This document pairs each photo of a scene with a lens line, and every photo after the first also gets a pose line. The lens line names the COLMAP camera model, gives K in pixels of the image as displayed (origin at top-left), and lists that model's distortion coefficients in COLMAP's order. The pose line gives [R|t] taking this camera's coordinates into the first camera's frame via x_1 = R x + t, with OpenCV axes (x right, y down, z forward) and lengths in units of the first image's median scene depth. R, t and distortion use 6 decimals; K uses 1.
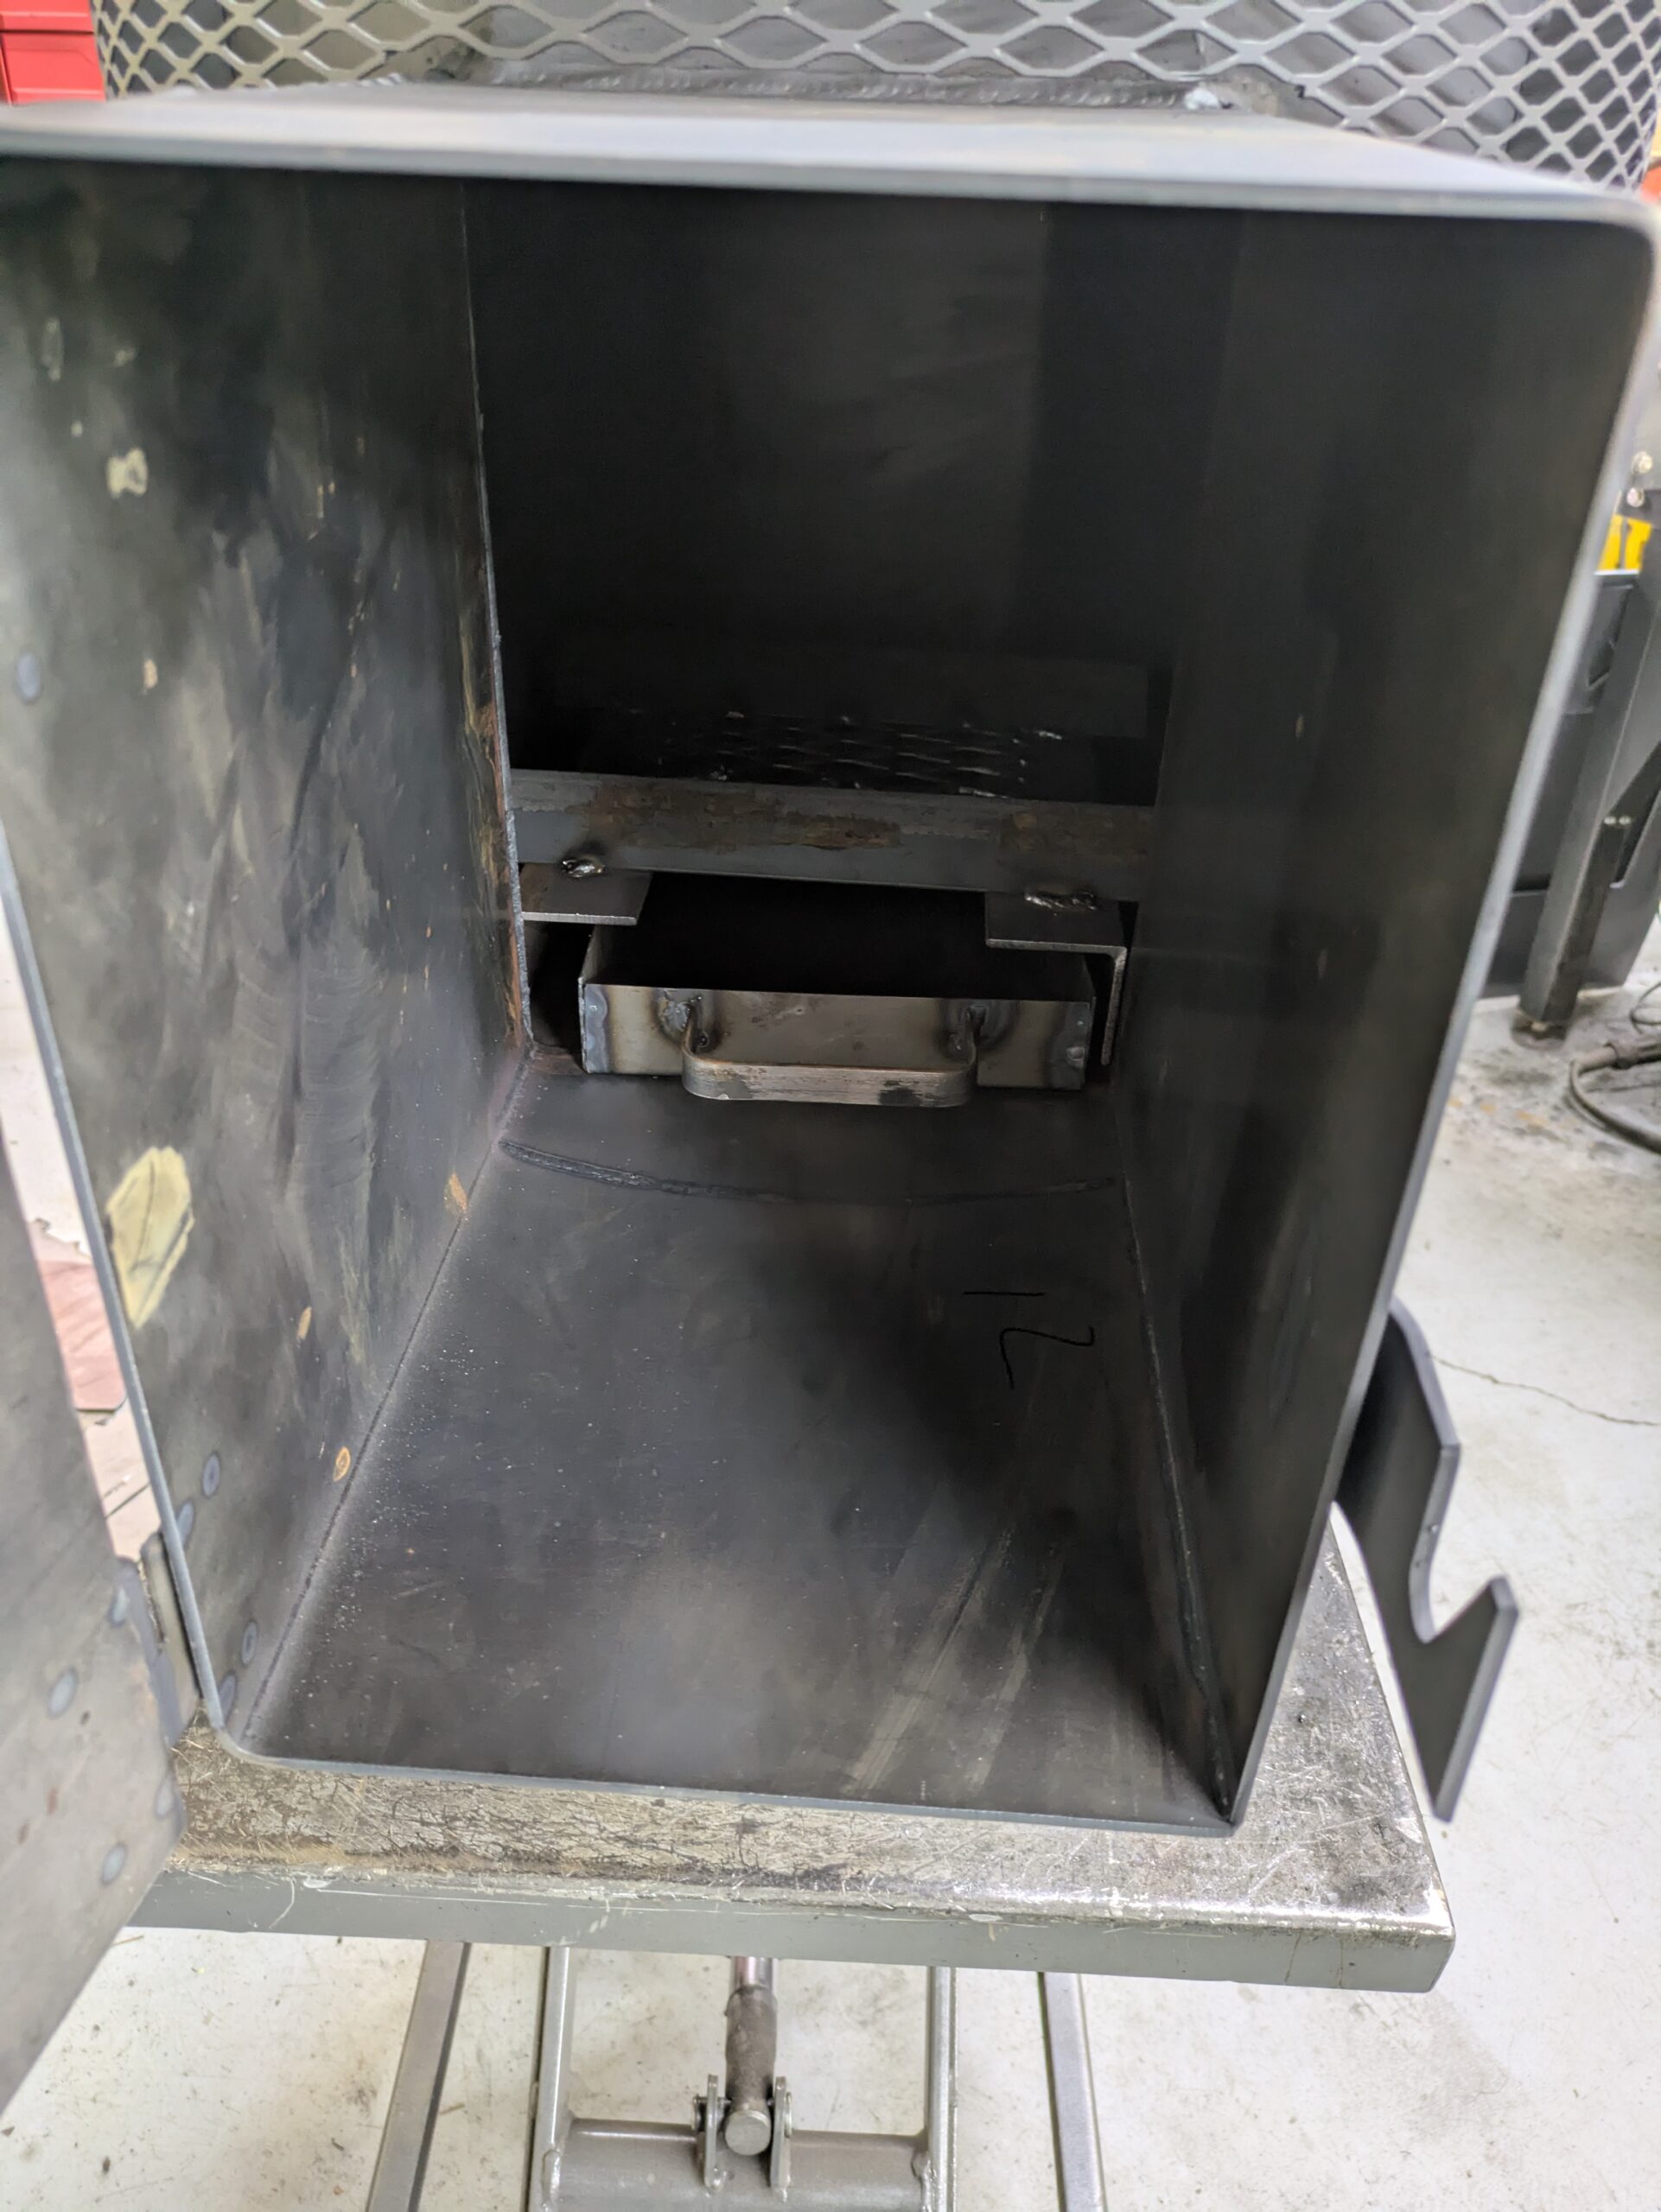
lens RADIAL K [[1655.0, 0, 828.8], [0, 1655.0, 1095.6], [0, 0, 1]] dist [0.020372, -0.012681]
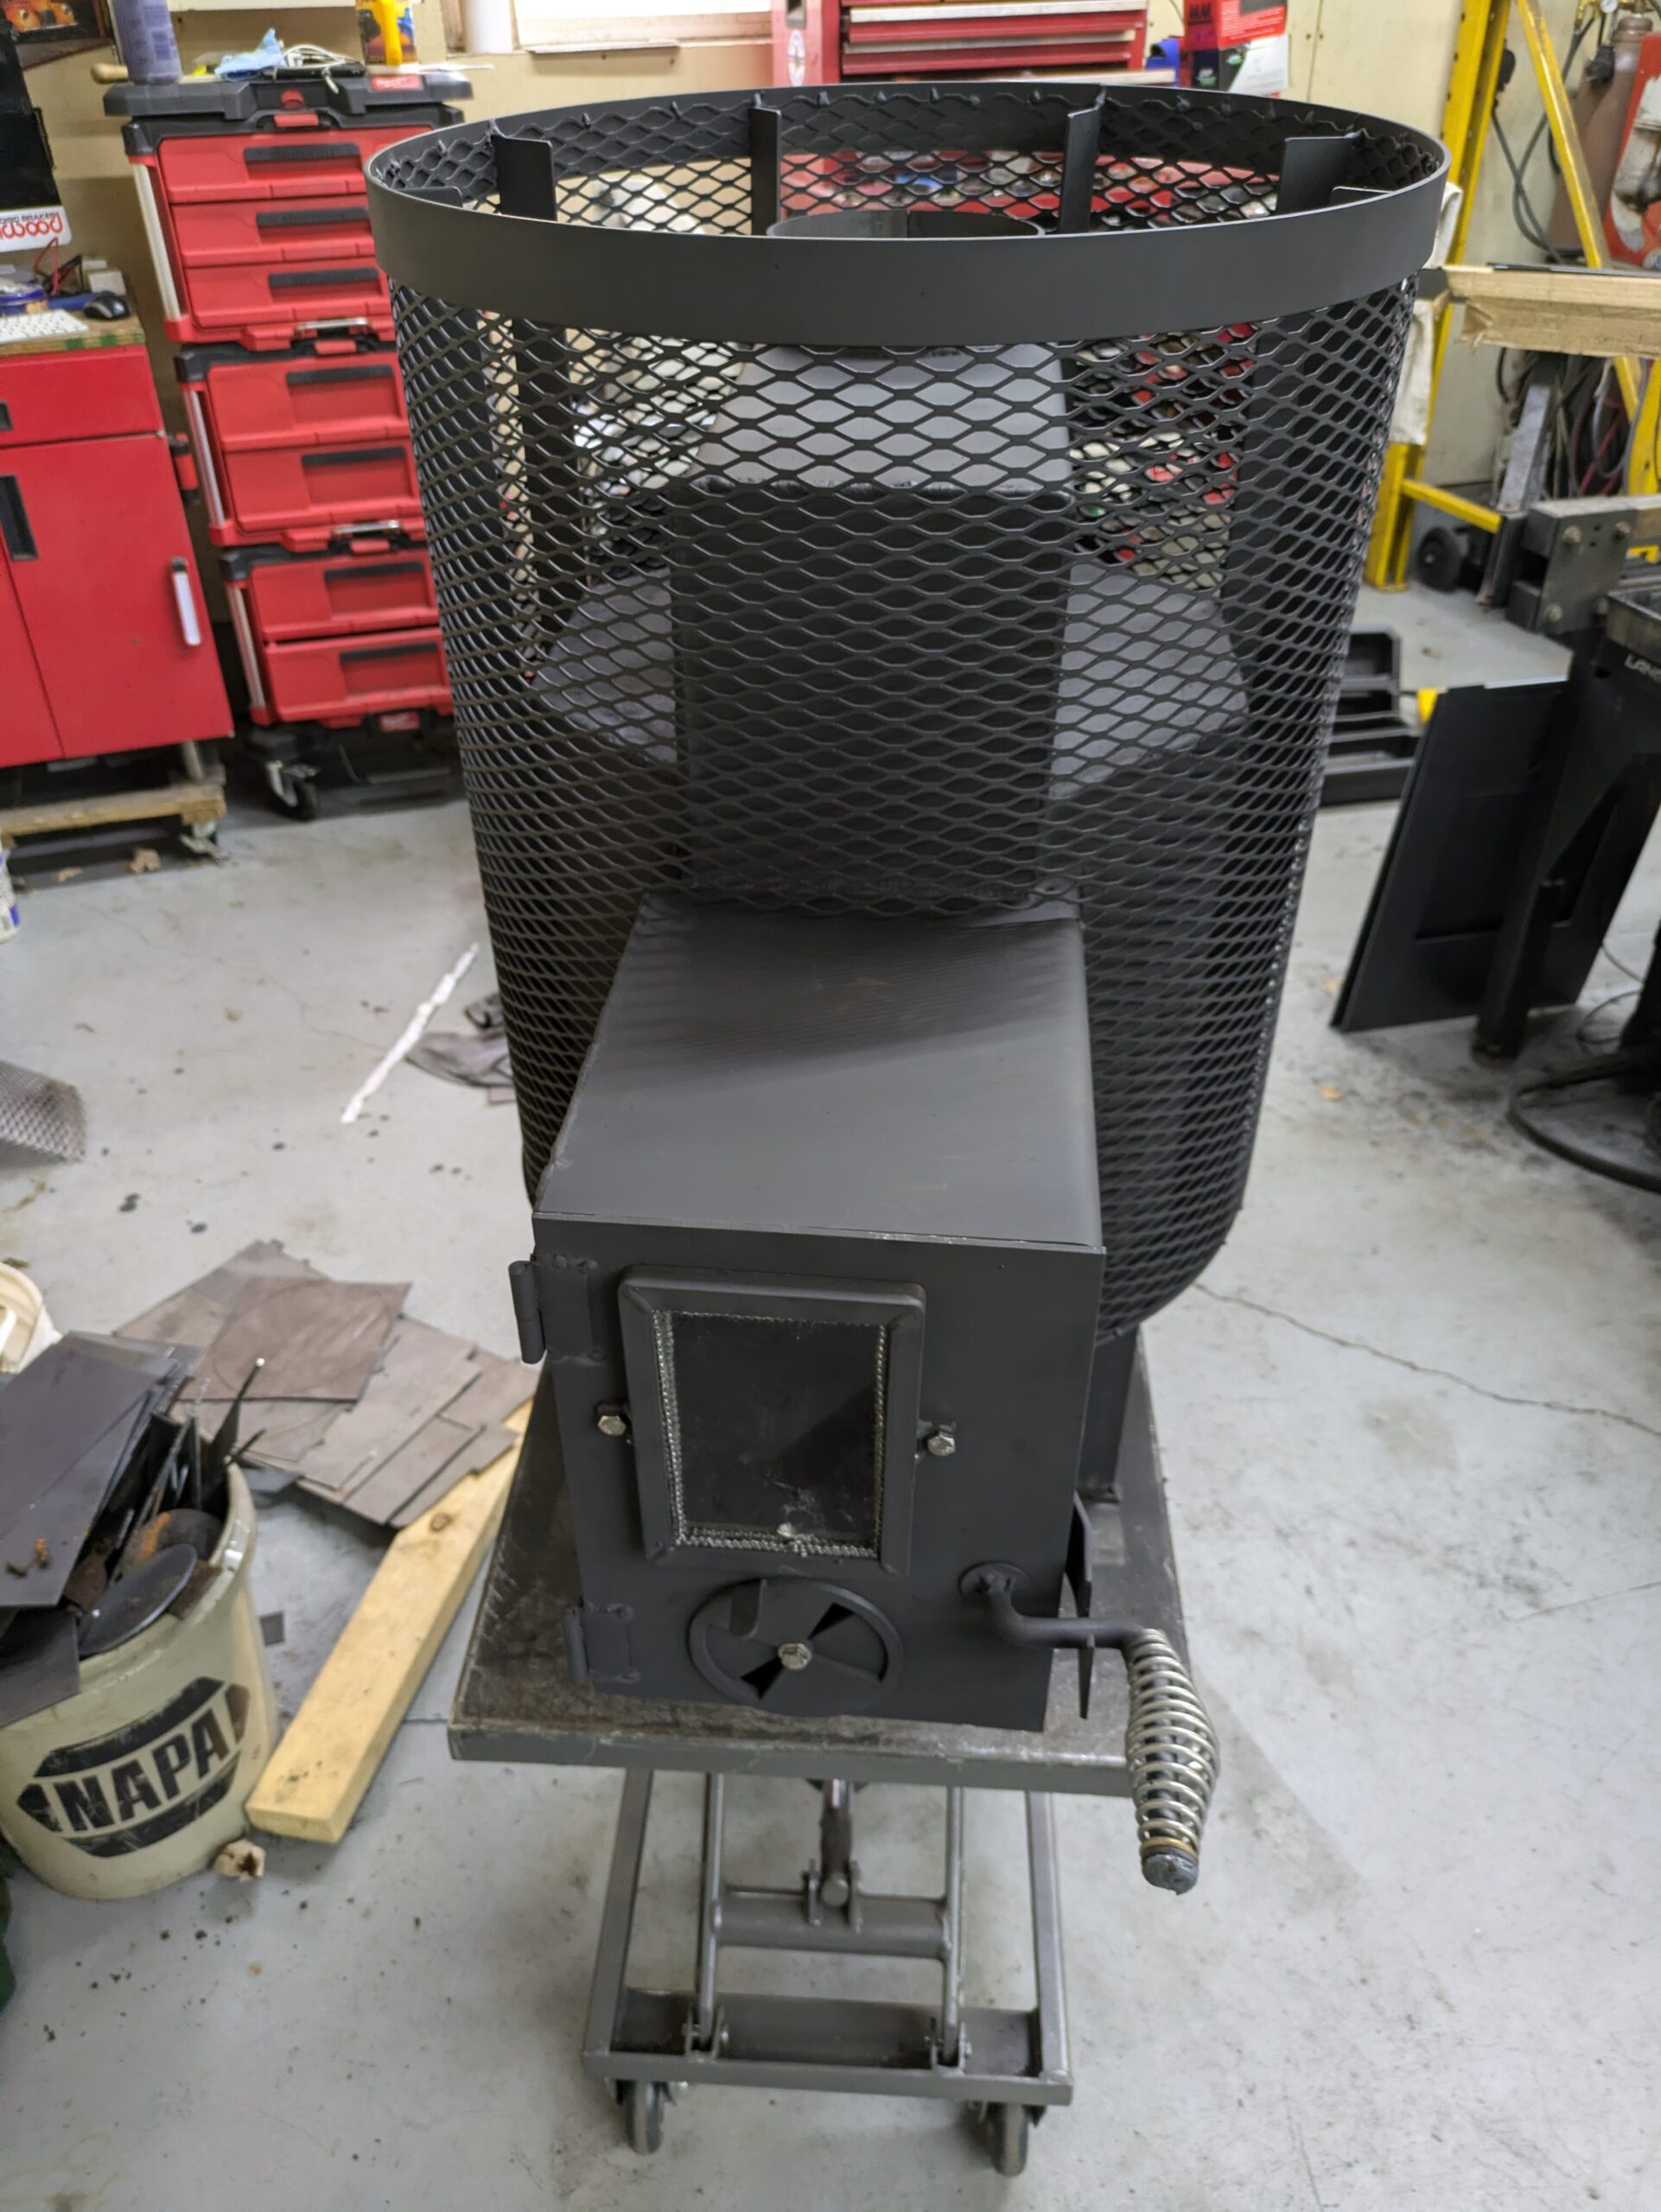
lens RADIAL K [[1655.0, 0, 823.5], [0, 1655.0, 1097.8], [0, 0, 1]] dist [0.020372, -0.012681]
pose [[0.998573, -0.014062, -0.051510, 0.027674], [0.017478, 0.997634, 0.066486, -0.206905], [0.050453, -0.067292, 0.996457, -0.449445]]
